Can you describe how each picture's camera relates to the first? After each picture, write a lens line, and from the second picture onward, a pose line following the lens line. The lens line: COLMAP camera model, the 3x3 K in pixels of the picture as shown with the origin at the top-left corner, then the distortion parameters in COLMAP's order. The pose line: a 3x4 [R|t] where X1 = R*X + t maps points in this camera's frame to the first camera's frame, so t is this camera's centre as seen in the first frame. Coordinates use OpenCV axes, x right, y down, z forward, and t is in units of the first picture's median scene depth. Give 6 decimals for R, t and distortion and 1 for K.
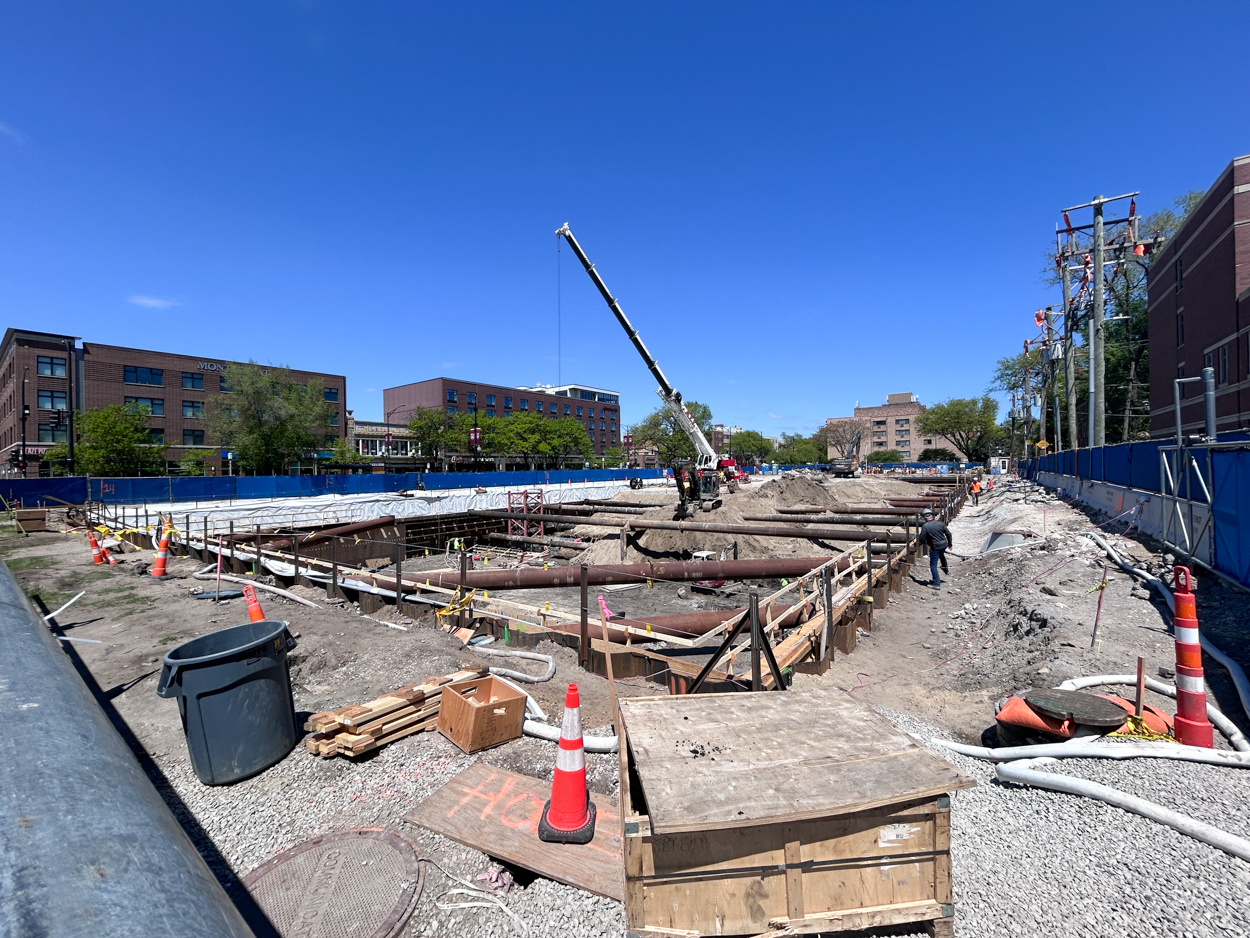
lens RADIAL K [[499.7, 0, 625.0], [0, 499.7, 469.0], [0, 0, 1]] dist [-0.031582, -0.000017]
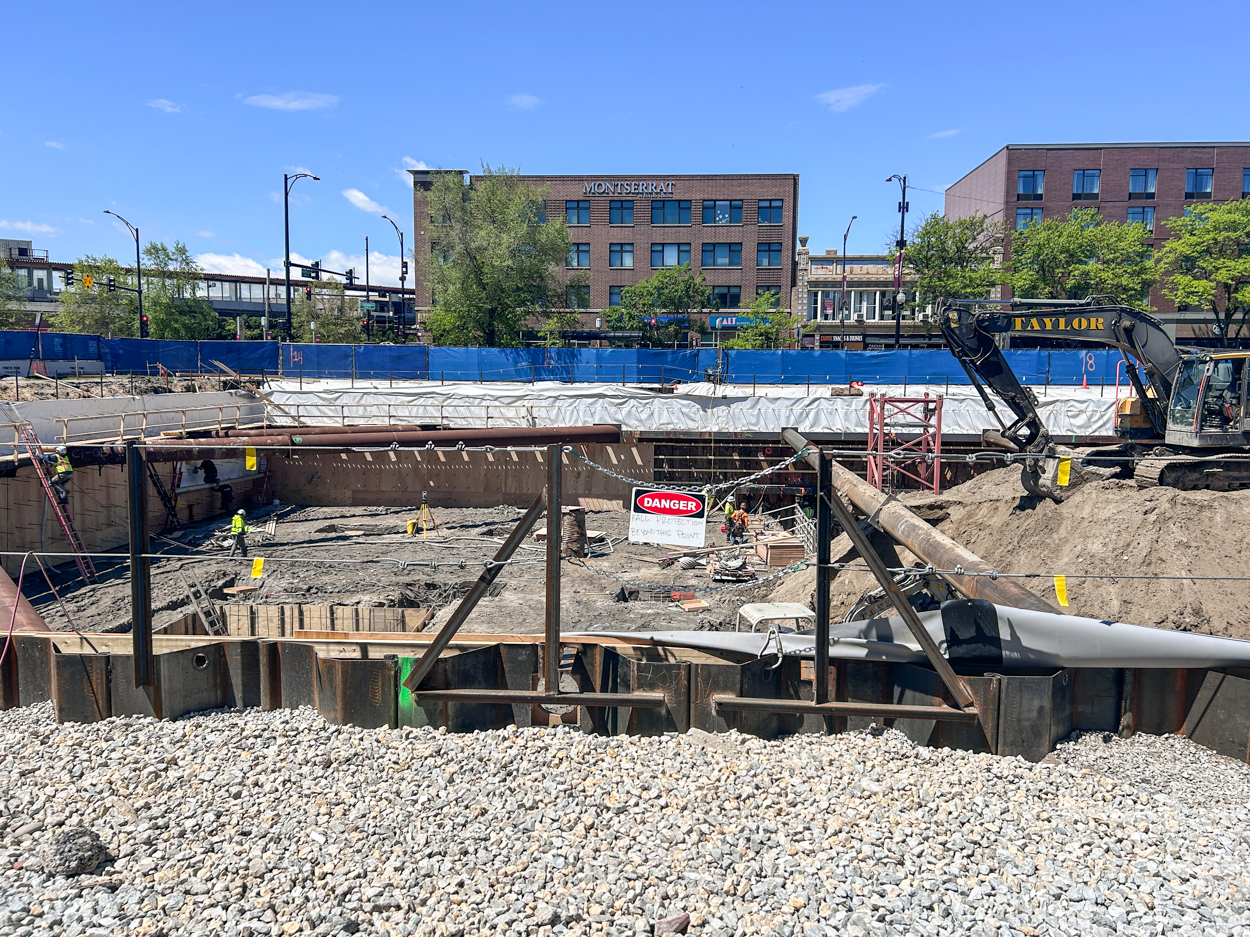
lens RADIAL K [[939.5, 0, 626.4], [0, 939.5, 469.9], [0, 0, 1]] dist [0.063374, -0.064819]
pose [[0.523946, 0.118982, -0.843400, 0.348291], [-0.017392, 0.991483, 0.129068, 0.007238], [0.851574, -0.052956, 0.521553, 0.376806]]
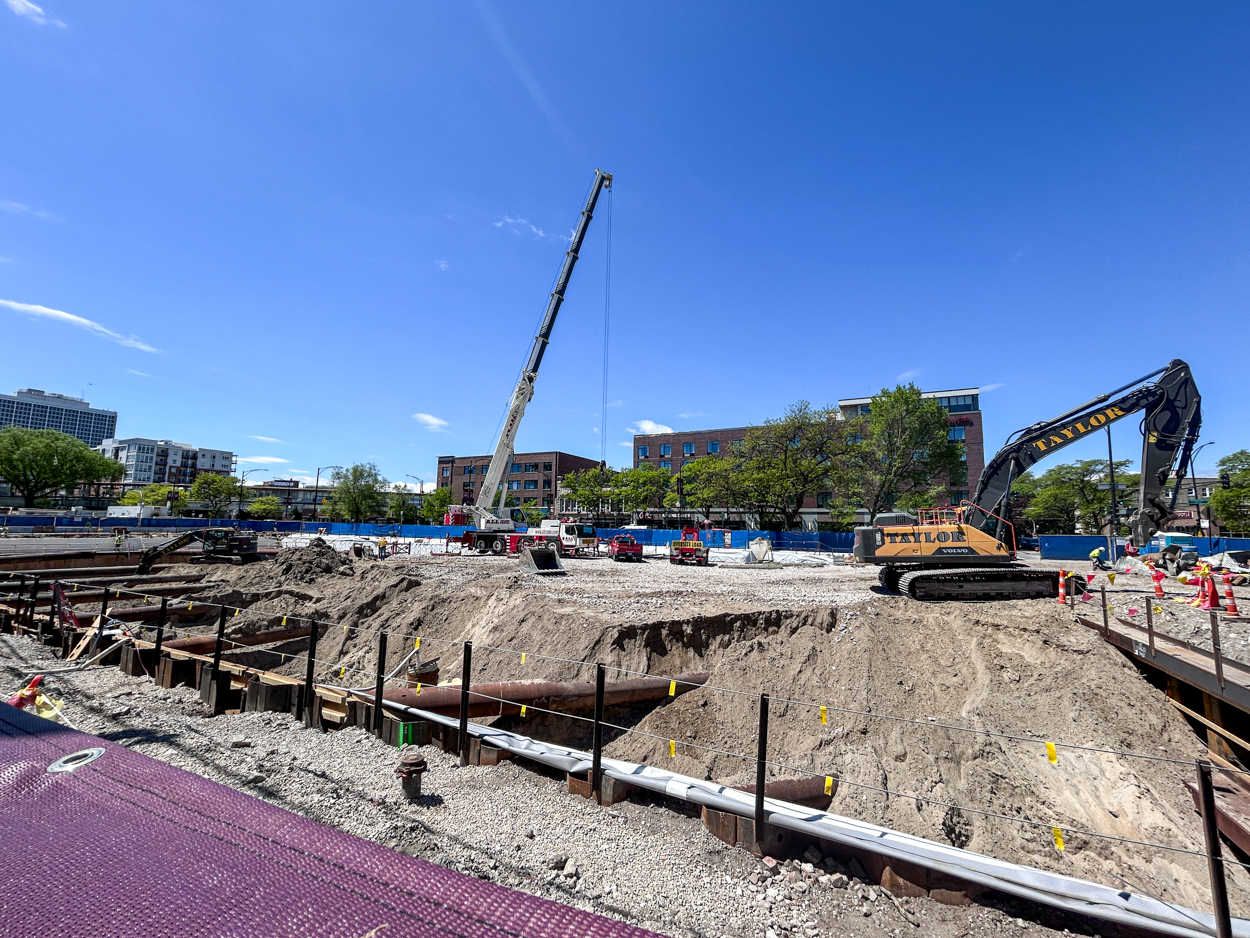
lens RADIAL K [[506.1, 0, 622.4], [0, 506.1, 469.8], [0, 0, 1]] dist [-0.000603, -0.000271]
pose [[0.176384, -0.089513, -0.980243, 1.049682], [-0.020920, 0.995291, -0.094652, -0.022966], [0.984099, 0.037202, 0.173680, 1.280118]]
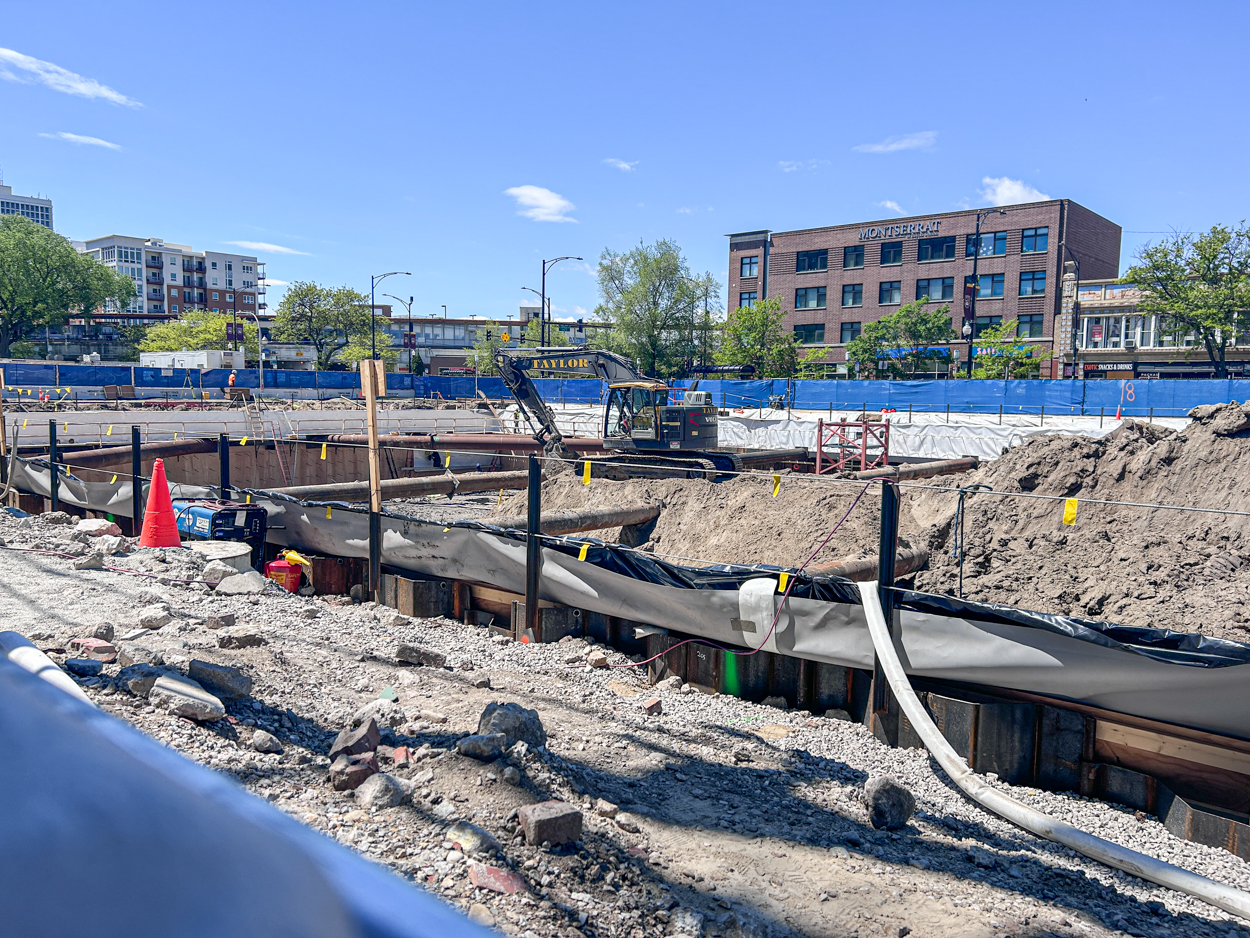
lens RADIAL K [[949.6, 0, 625.0], [0, 949.6, 469.0], [0, 0, 1]] dist [0.087589, -0.104038]
pose [[-0.074391, 0.101068, -0.992094, 0.714089], [-0.009982, 0.994726, 0.102085, -0.000640], [0.997179, 0.017498, -0.072990, 0.833544]]
